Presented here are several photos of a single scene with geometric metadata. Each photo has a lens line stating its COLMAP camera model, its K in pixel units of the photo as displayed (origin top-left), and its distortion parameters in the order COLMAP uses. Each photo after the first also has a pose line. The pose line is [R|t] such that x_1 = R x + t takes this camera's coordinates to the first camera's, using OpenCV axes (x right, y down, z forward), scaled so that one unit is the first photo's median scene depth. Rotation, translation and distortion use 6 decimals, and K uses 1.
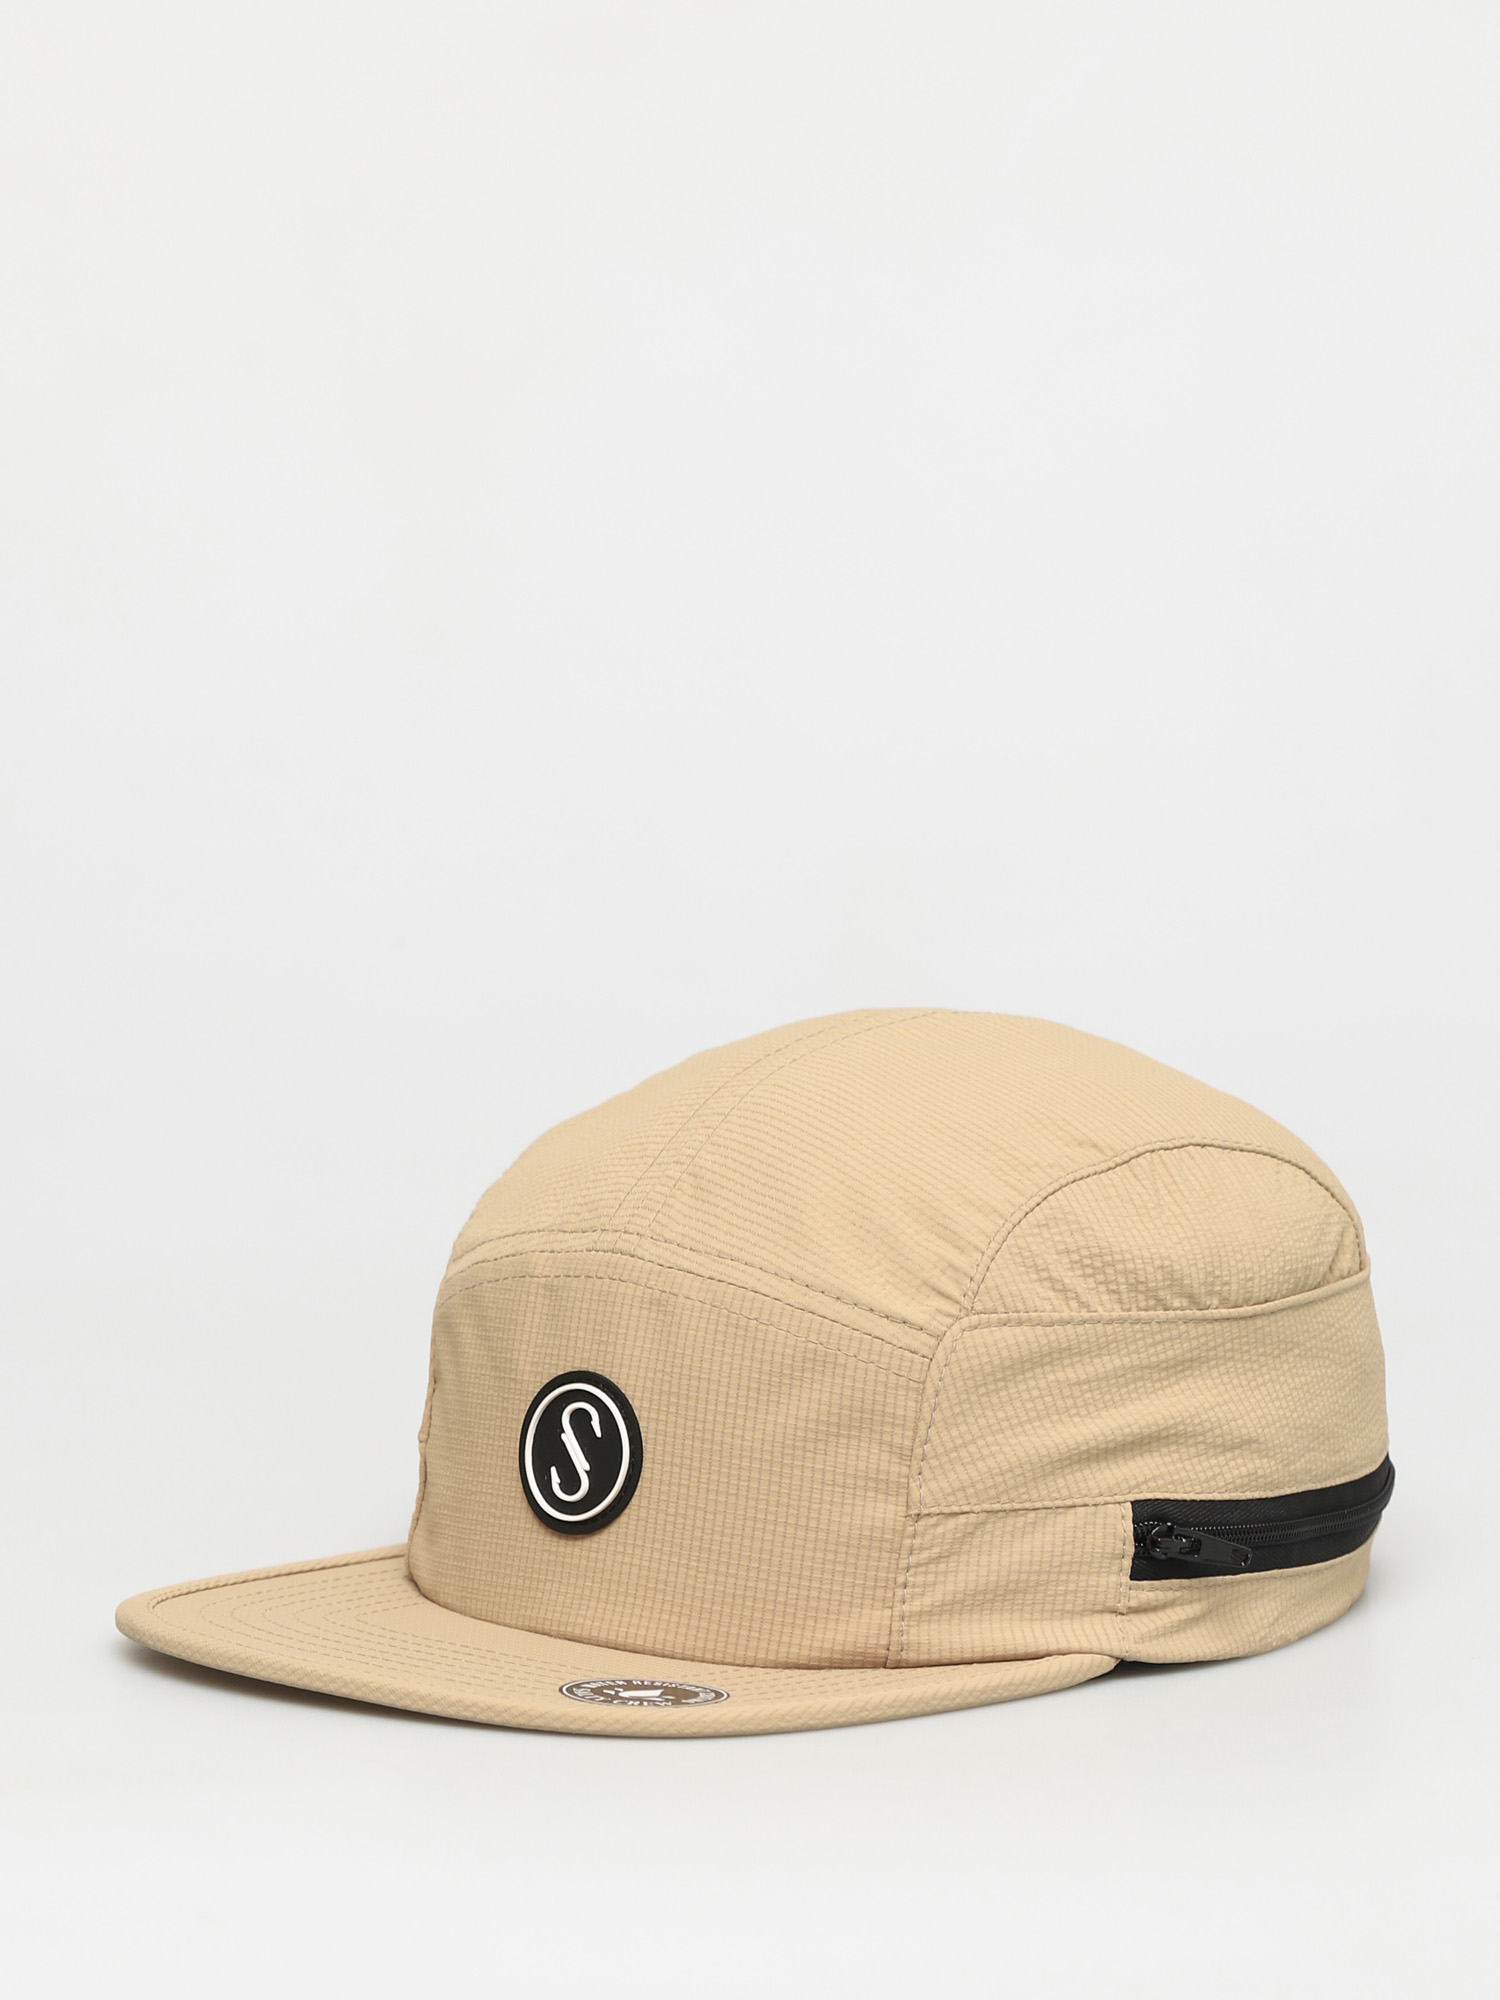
lens RADIAL K [[7789.9, 0, 750.0], [0, 7789.9, 1000.0], [0, 0, 1]] dist [-0.383247, 6.126059]
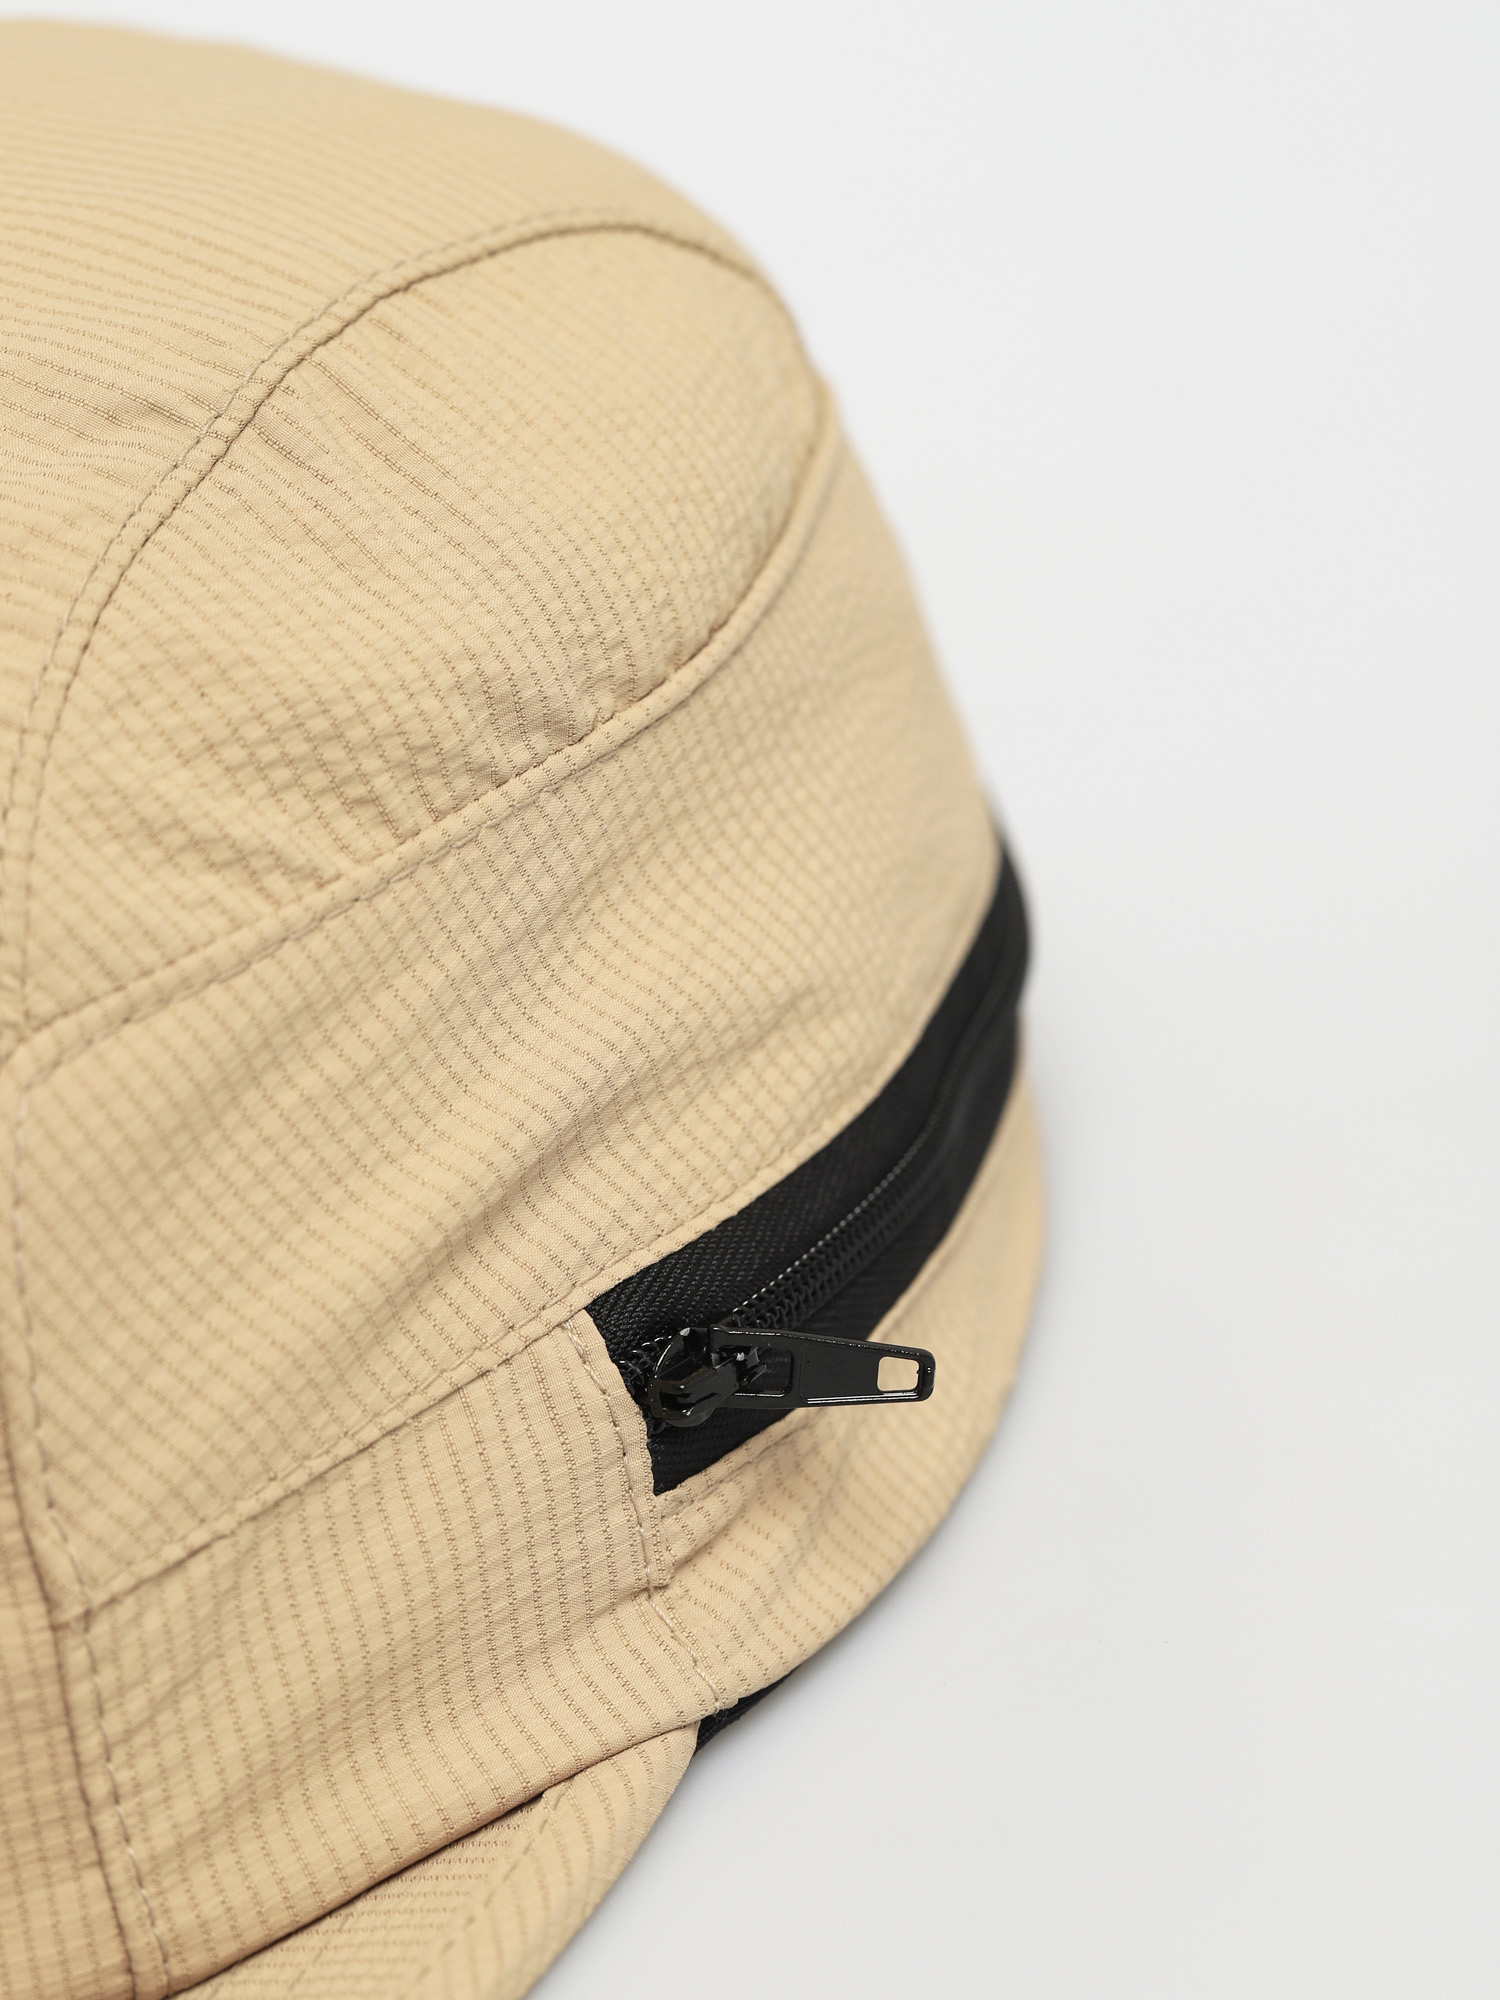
lens RADIAL K [[7789.9, 0, 750.0], [0, 7789.9, 1000.0], [0, 0, 1]] dist [-0.383247, 6.126059]
pose [[0.926054, -0.350449, 0.140032, 0.009815], [0.310303, 0.918260, 0.245991, -0.037137], [-0.214793, -0.184349, 0.959103, 0.651823]]
